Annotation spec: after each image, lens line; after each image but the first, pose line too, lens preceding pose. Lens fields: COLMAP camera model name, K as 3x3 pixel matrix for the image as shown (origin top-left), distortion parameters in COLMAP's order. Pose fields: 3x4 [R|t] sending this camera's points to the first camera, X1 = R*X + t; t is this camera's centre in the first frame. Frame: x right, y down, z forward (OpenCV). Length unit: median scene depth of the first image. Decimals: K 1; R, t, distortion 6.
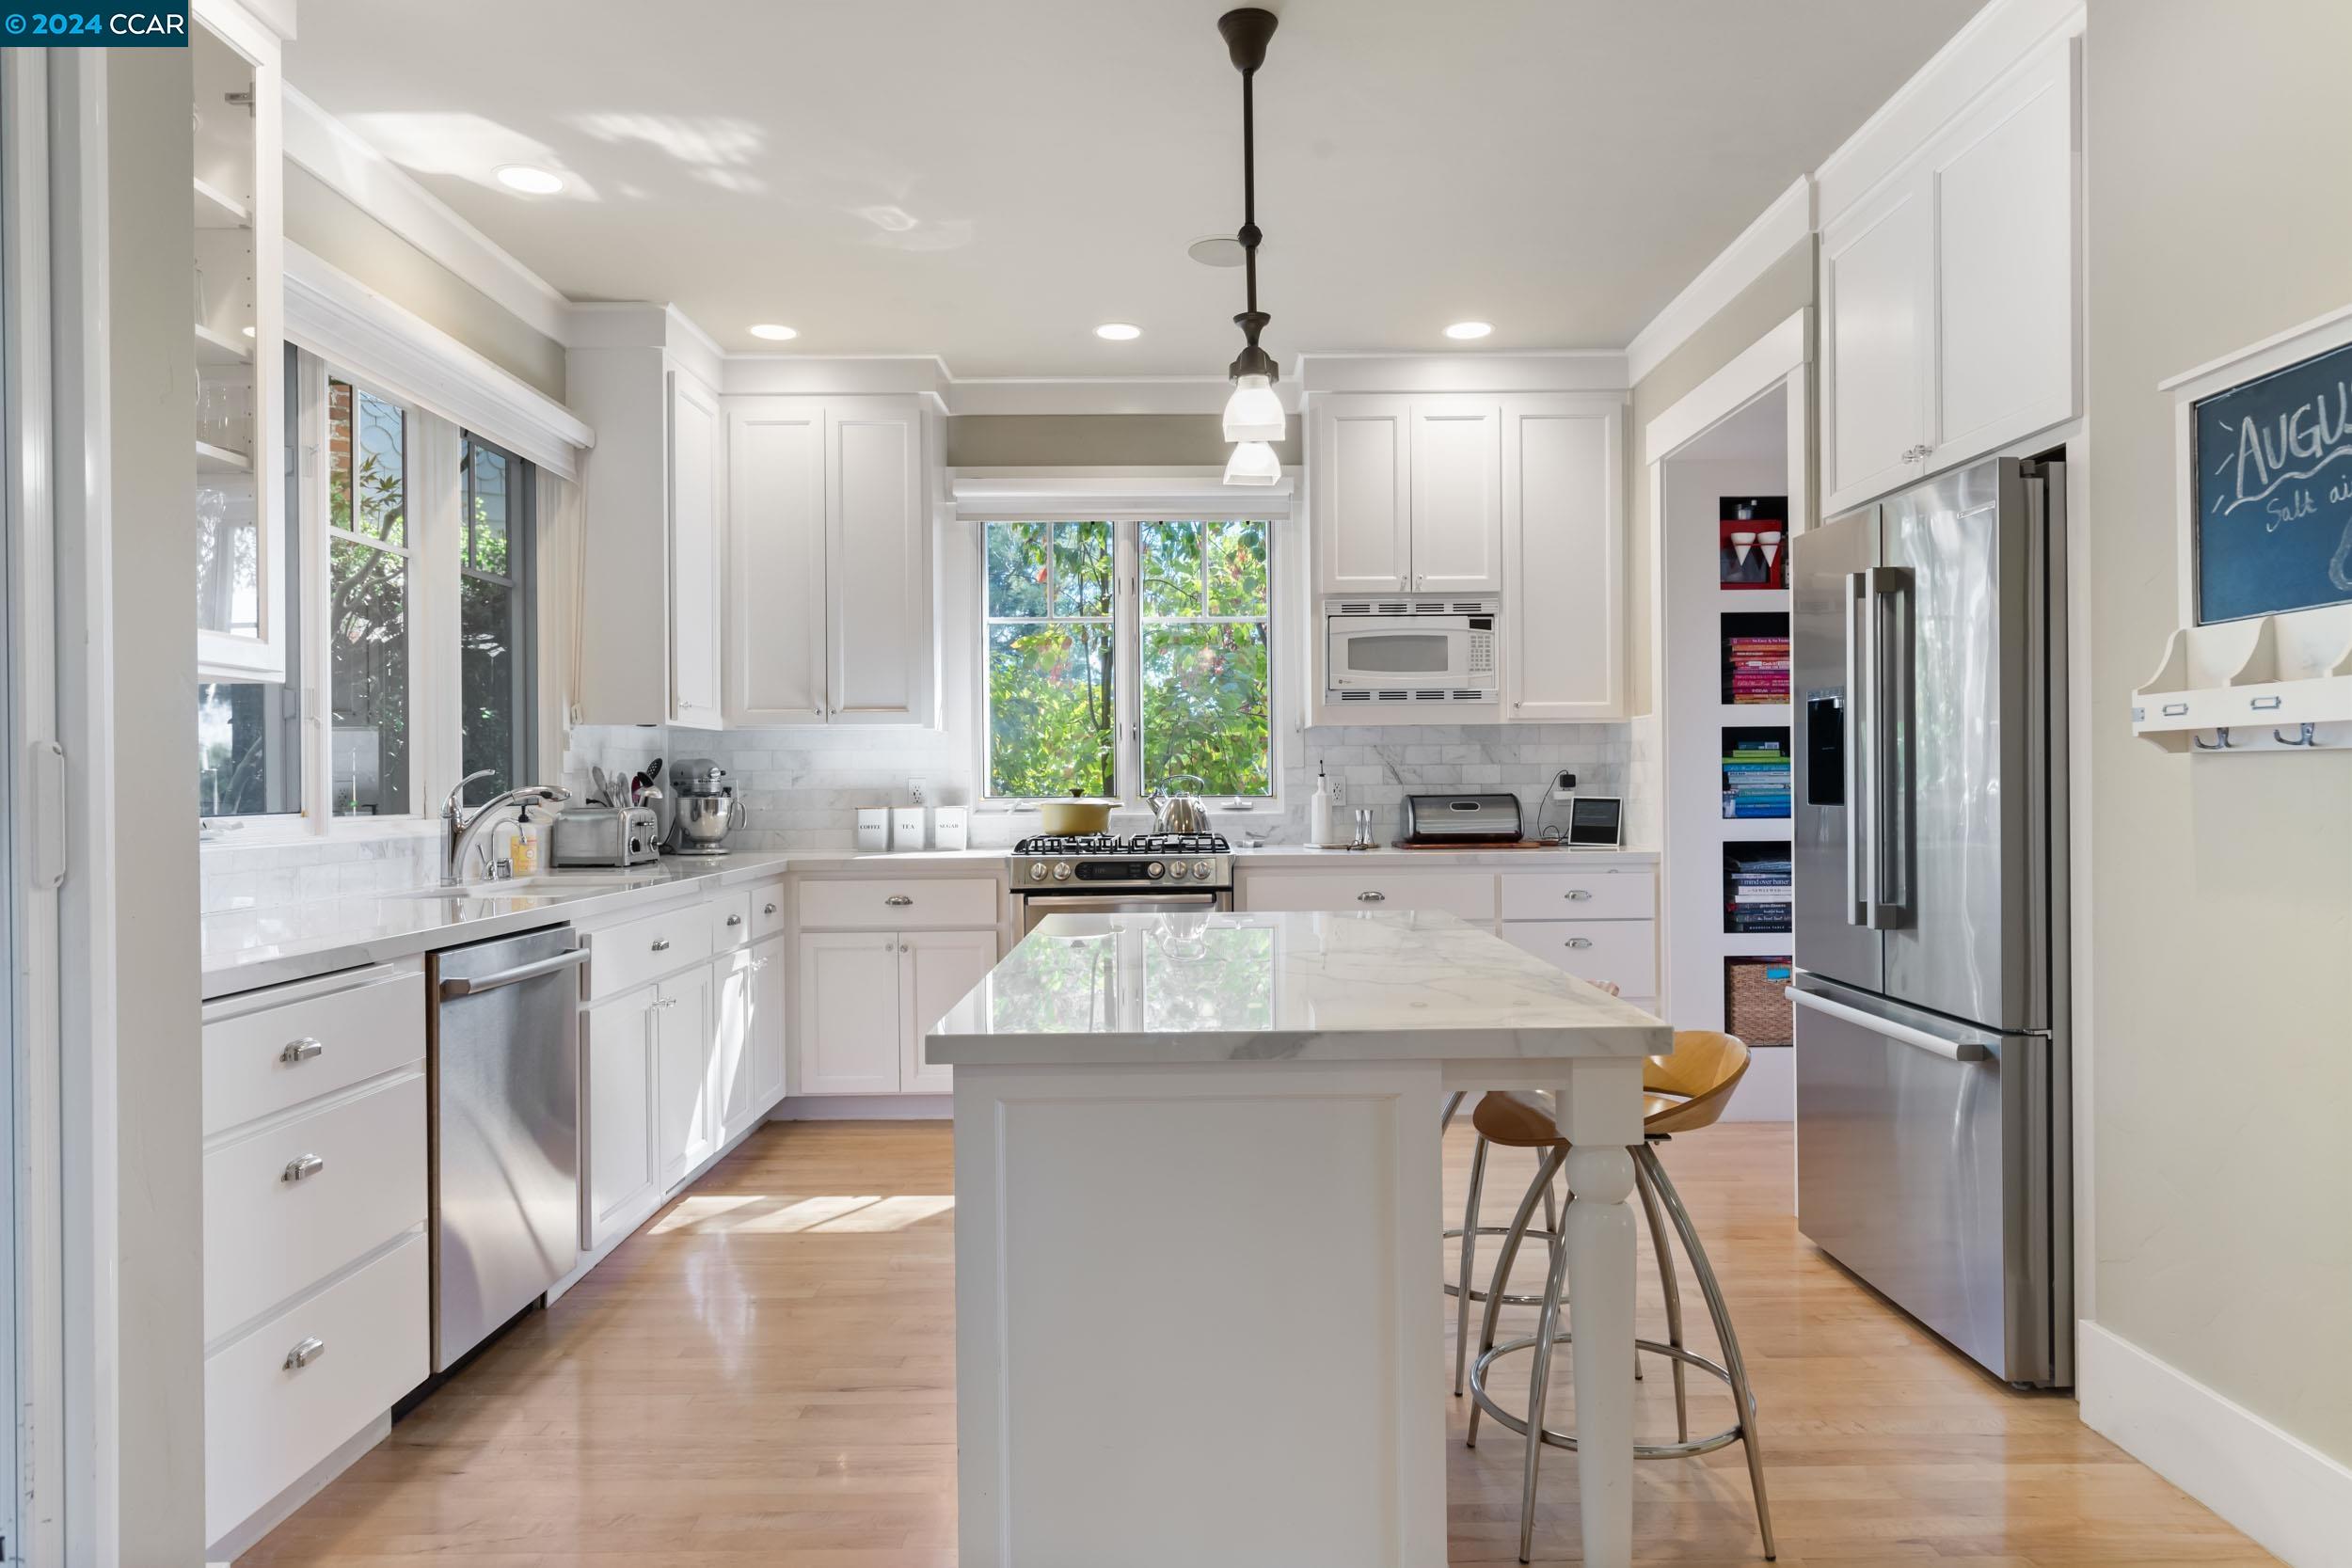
lens RADIAL K [[1413.3, 0, 1181.0], [0, 1413.3, 779.3], [0, 0, 1]] dist [0.001464, -0.000341]
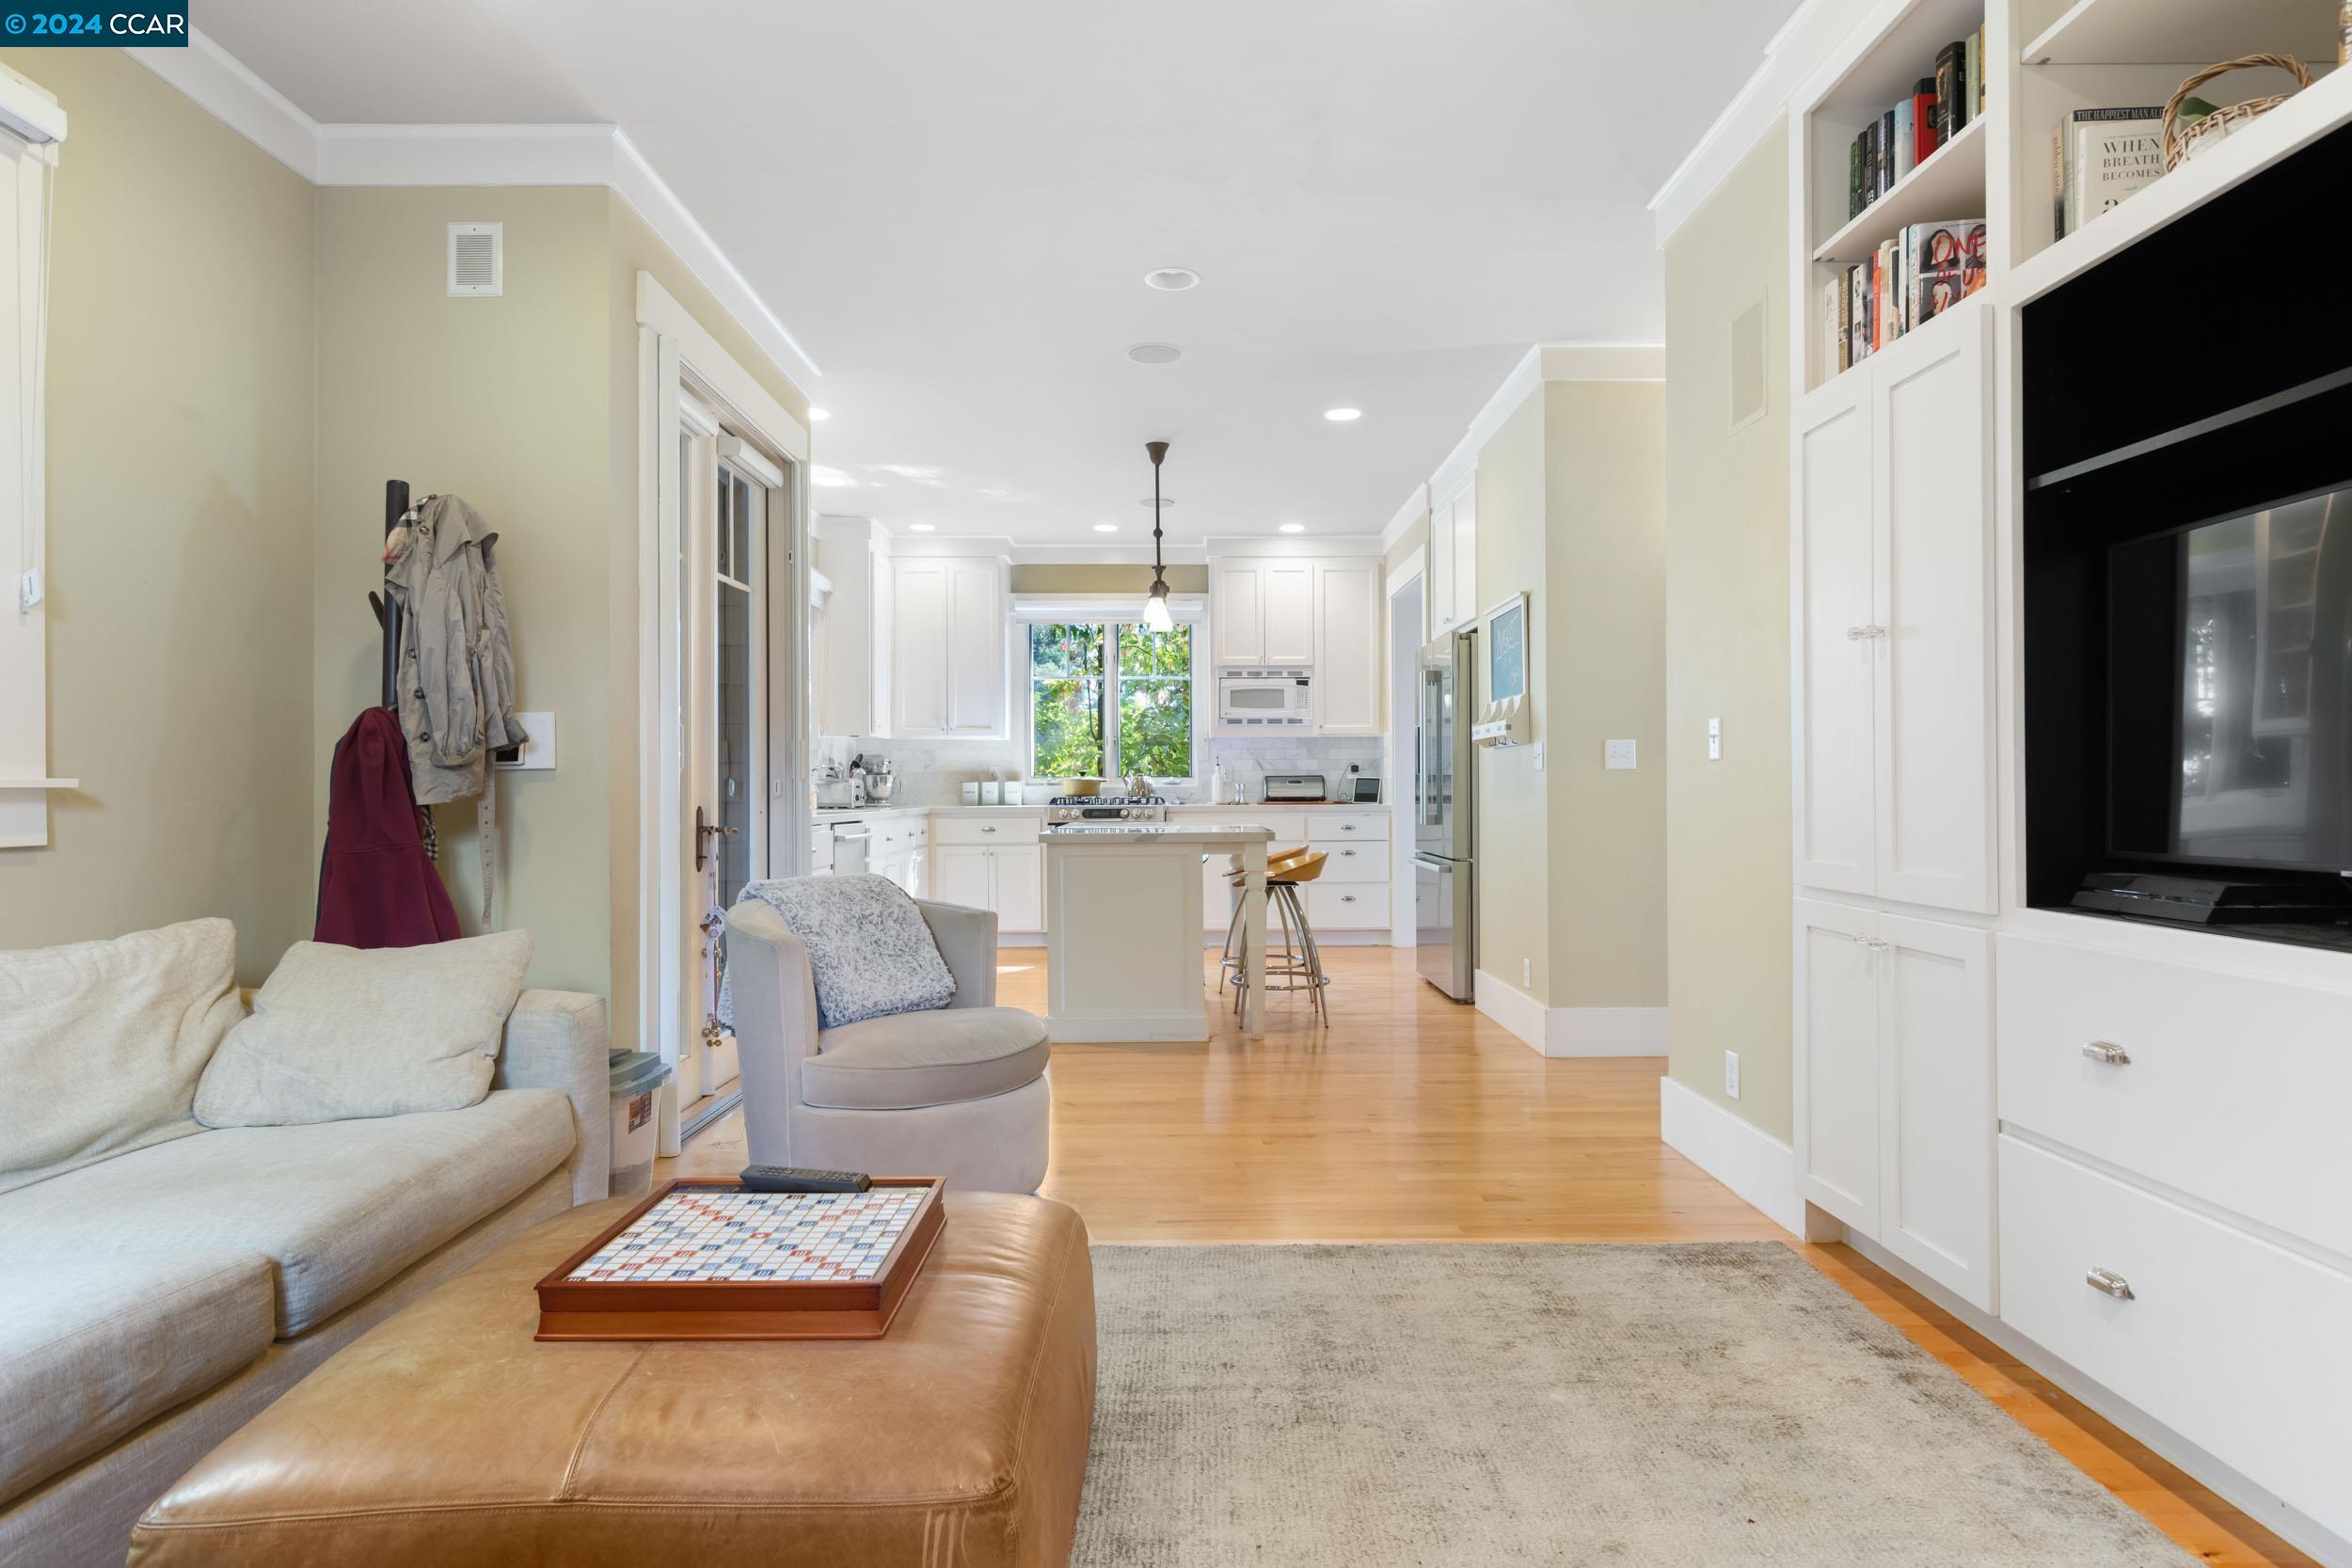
lens RADIAL K [[1248.7, 0, 1176.0], [0, 1248.7, 776.6], [0, 0, 1]] dist [-0.000066, 0.000032]
pose [[0.999981, 0.003444, 0.005062, 0.039451], [-0.003410, 0.999972, -0.006614, 0.024012], [-0.005084, 0.006597, 0.999965, -0.627583]]
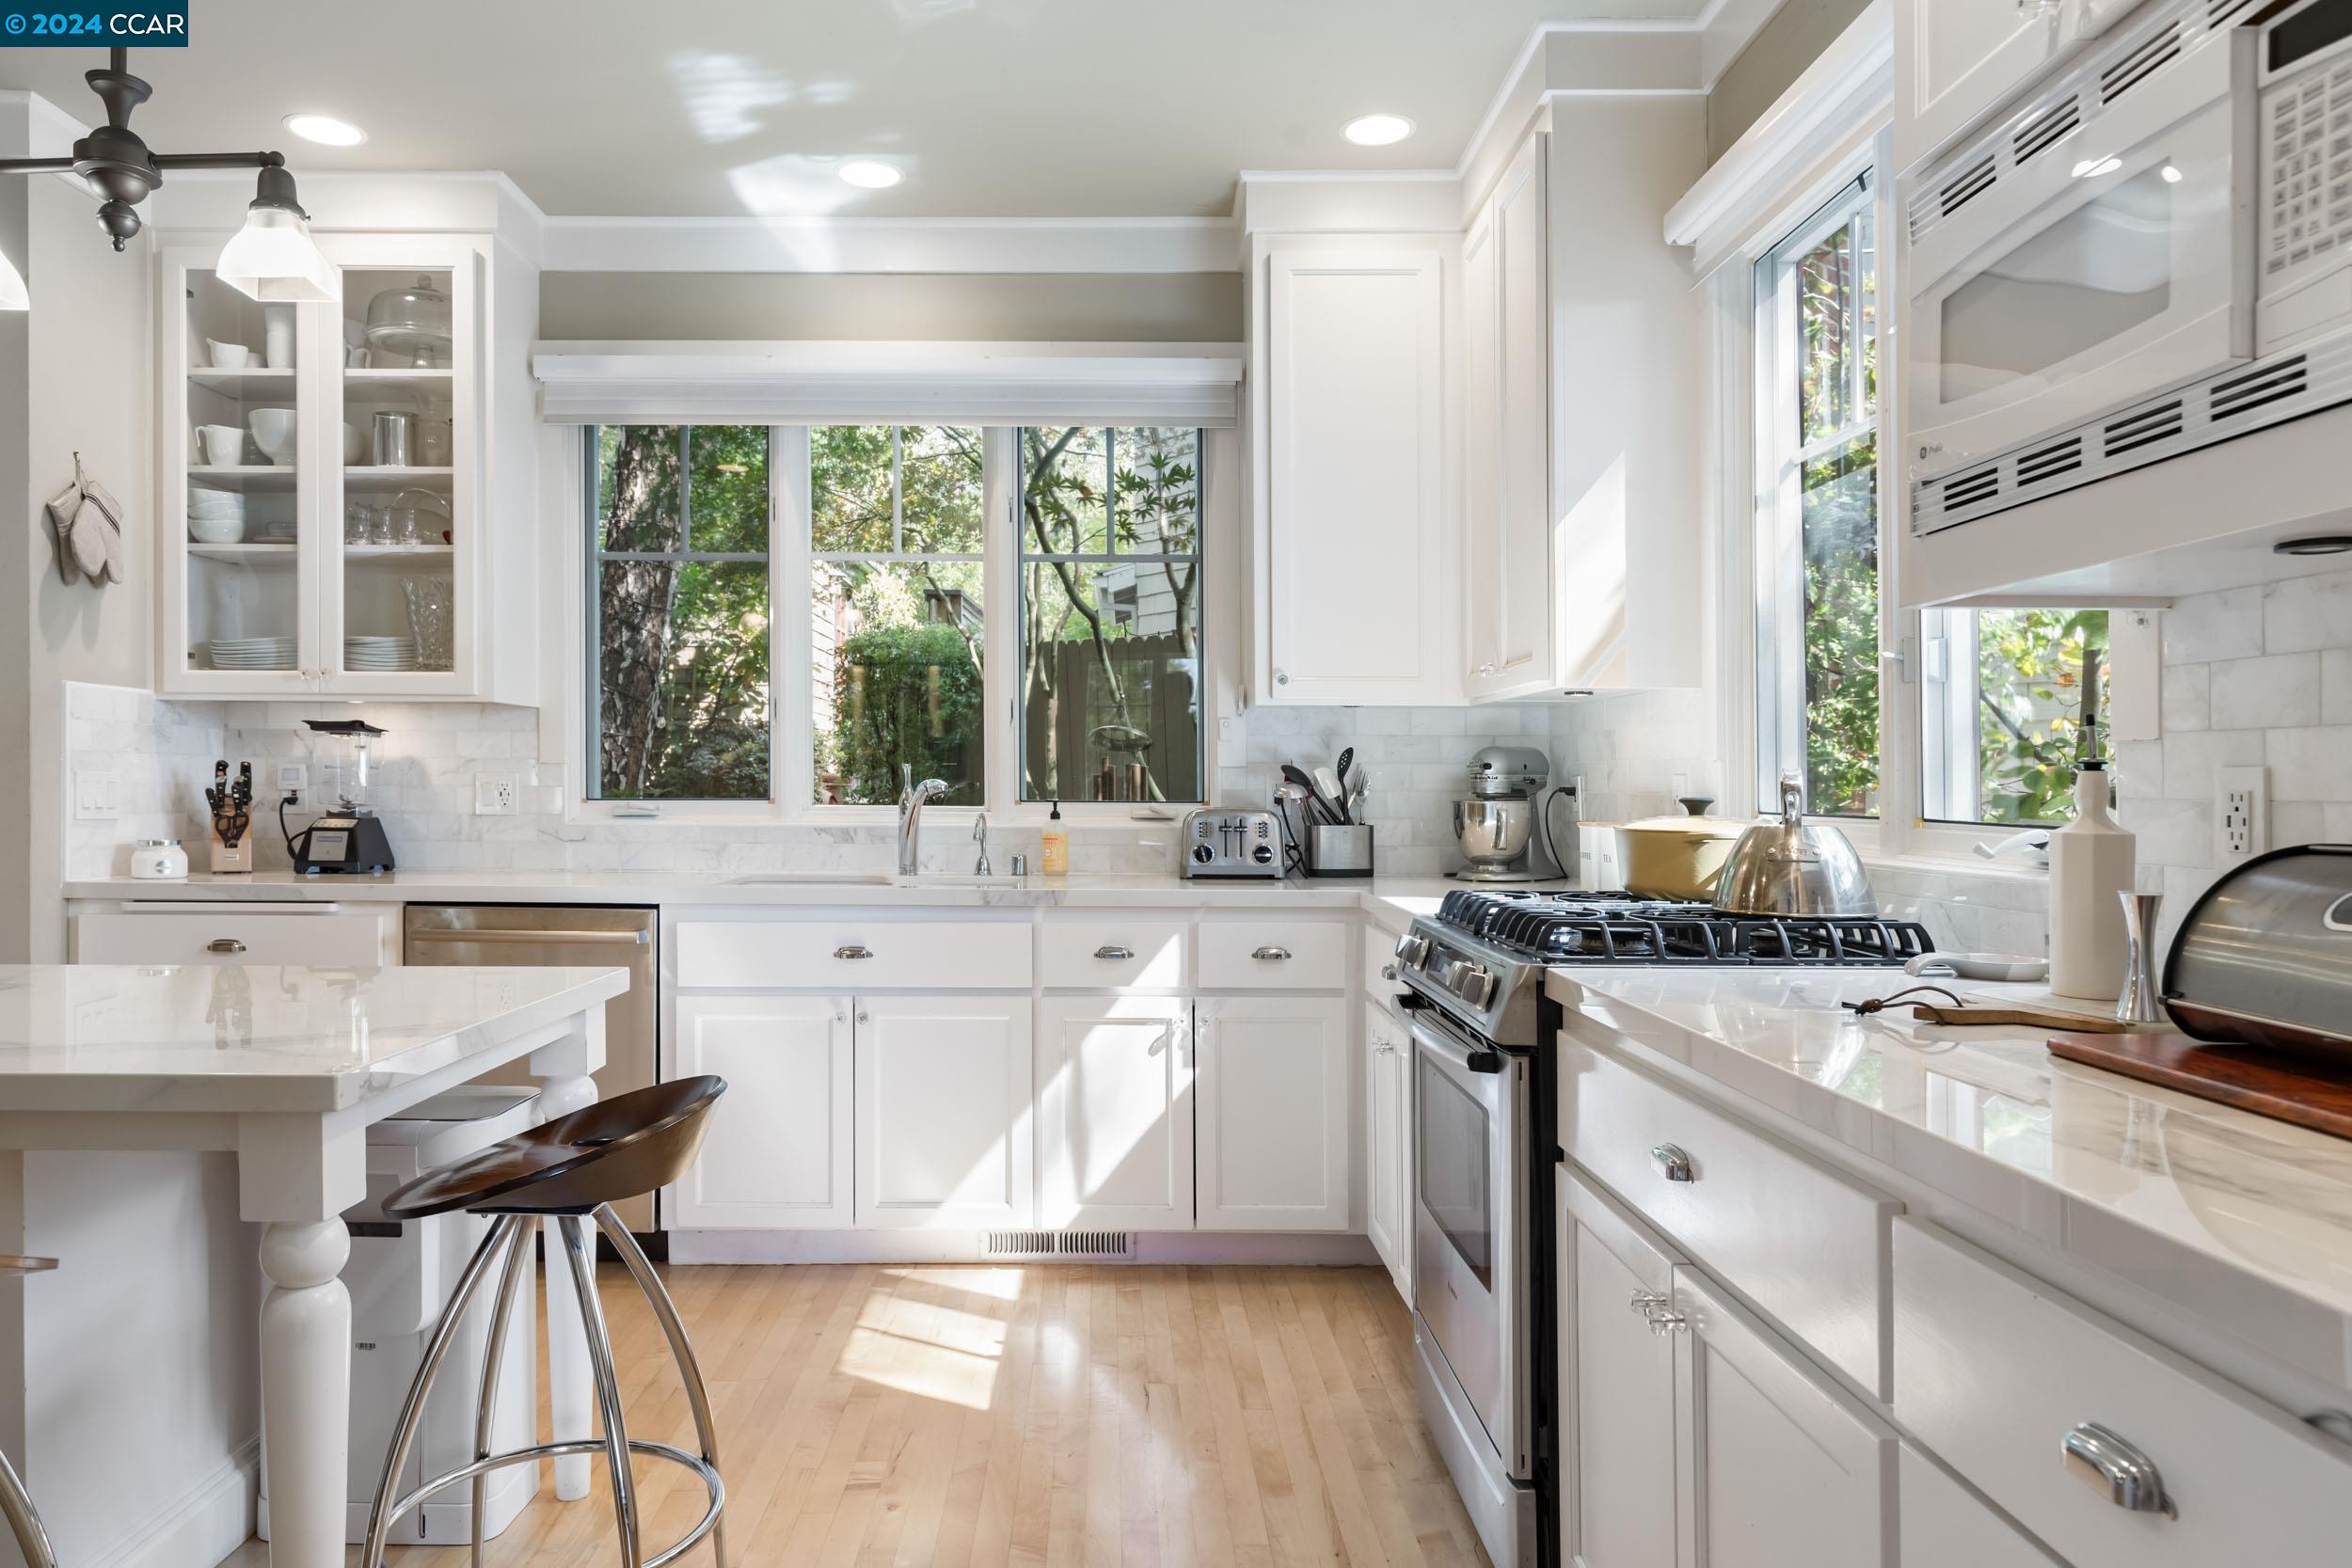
lens RADIAL K [[1517.1, 0, 1120.5], [0, 1517.1, 773.7], [0, 0, 1]] dist [-0.001883, 0.000666]
pose [[-0.000411, 0.000929, -0.999999, 0.433801], [-0.003390, 0.999994, 0.000930, -0.000712], [0.999994, 0.003390, -0.000408, 0.828829]]
